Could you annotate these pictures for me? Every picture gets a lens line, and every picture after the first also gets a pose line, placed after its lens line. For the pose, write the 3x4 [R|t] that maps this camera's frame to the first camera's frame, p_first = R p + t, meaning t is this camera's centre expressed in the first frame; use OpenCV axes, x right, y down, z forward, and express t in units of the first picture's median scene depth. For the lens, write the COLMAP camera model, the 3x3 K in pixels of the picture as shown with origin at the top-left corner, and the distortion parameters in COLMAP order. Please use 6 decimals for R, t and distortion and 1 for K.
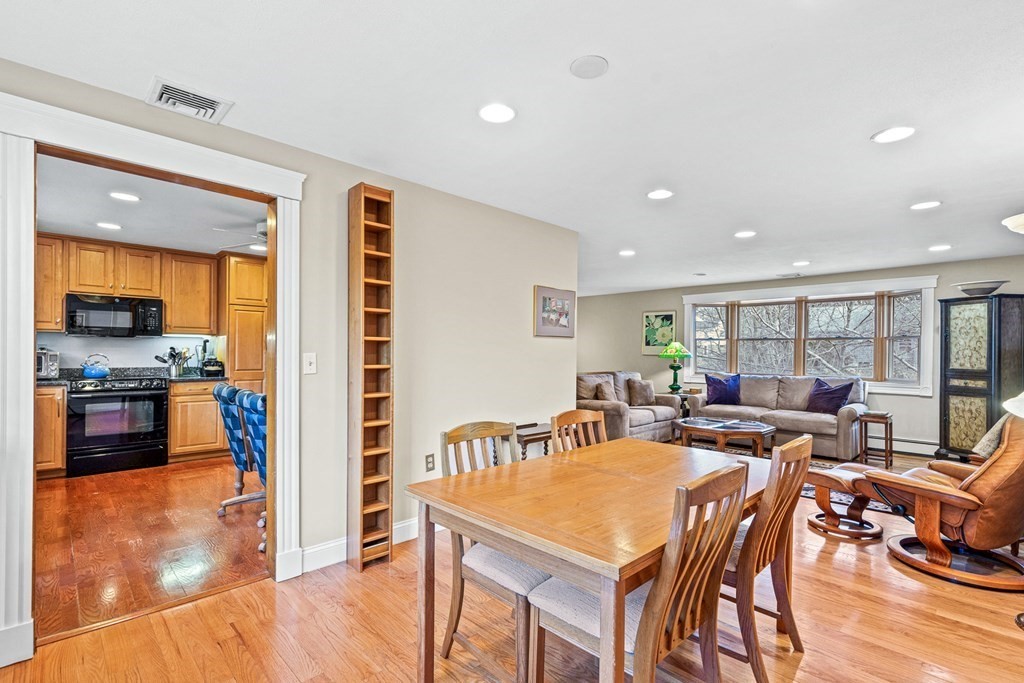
lens RADIAL K [[472.6, 0, 514.8], [0, 472.6, 358.6], [0, 0, 1]] dist [-0.000578, -0.000398]
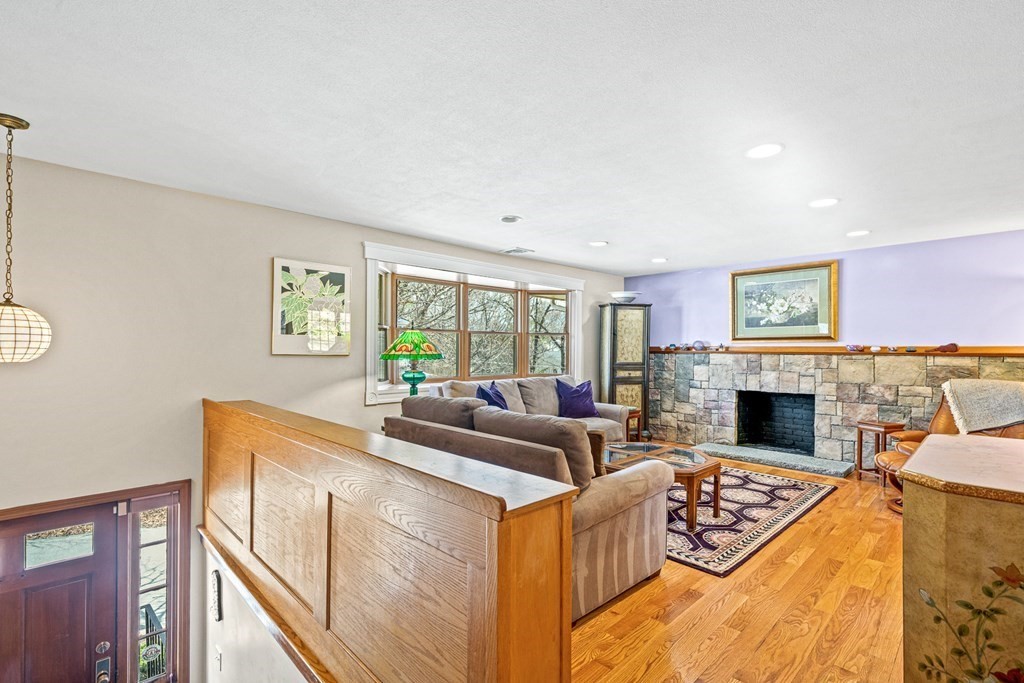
lens RADIAL K [[472.6, 0, 507.1], [0, 472.6, 347.6], [0, 0, 1]] dist [-0.000578, -0.000398]
pose [[0.010498, -0.003119, 0.999940, -0.253494], [0.010426, 0.999941, 0.003010, -0.021298], [-0.999891, 0.010394, 0.010530, 1.228867]]
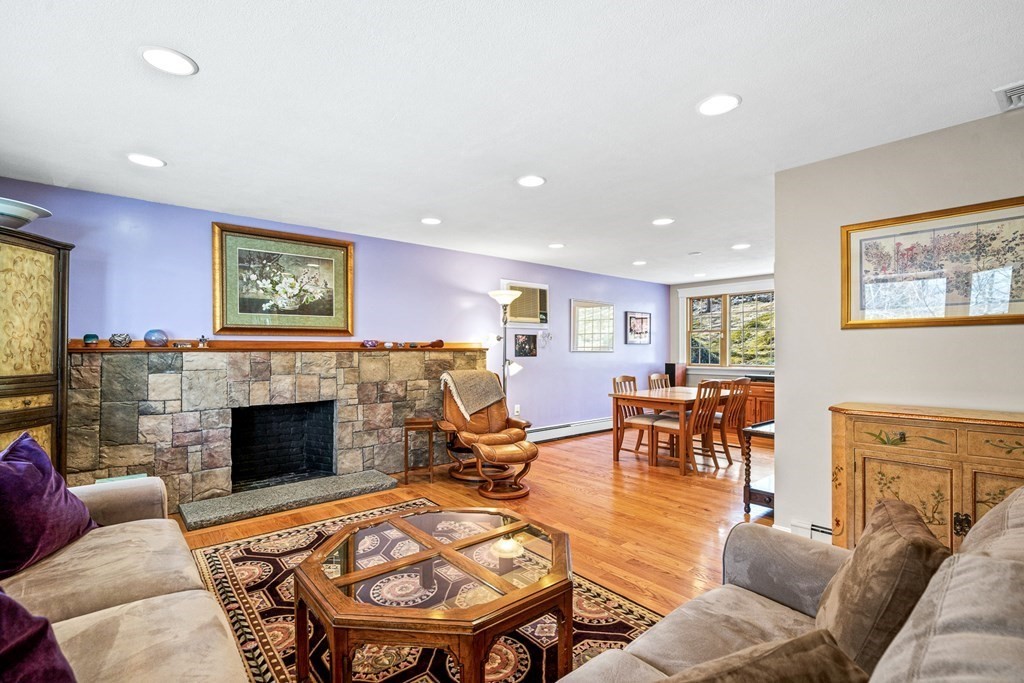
lens RADIAL K [[472.6, 0, 514.9], [0, 472.6, 351.1], [0, 0, 1]] dist [-0.000578, -0.000398]
pose [[-0.997666, -0.005711, 0.068039, 0.373598], [-0.004388, 0.999799, 0.019575, -0.014902], [-0.068138, 0.019230, -0.997491, 1.387159]]
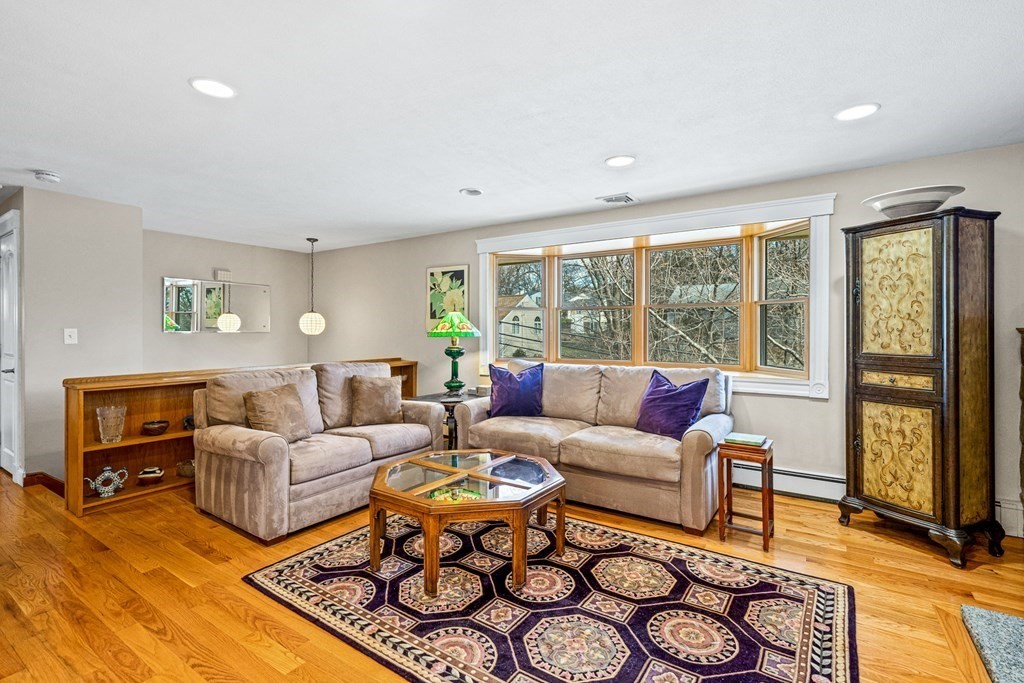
lens RADIAL K [[472.6, 0, 511.1], [0, 472.6, 336.1], [0, 0, 1]] dist [-0.000578, -0.000398]
pose [[0.979815, -0.010553, 0.199627, 0.399204], [0.010953, 0.999940, -0.000897, -0.002307], [-0.199606, 0.003065, 0.979871, 0.528490]]
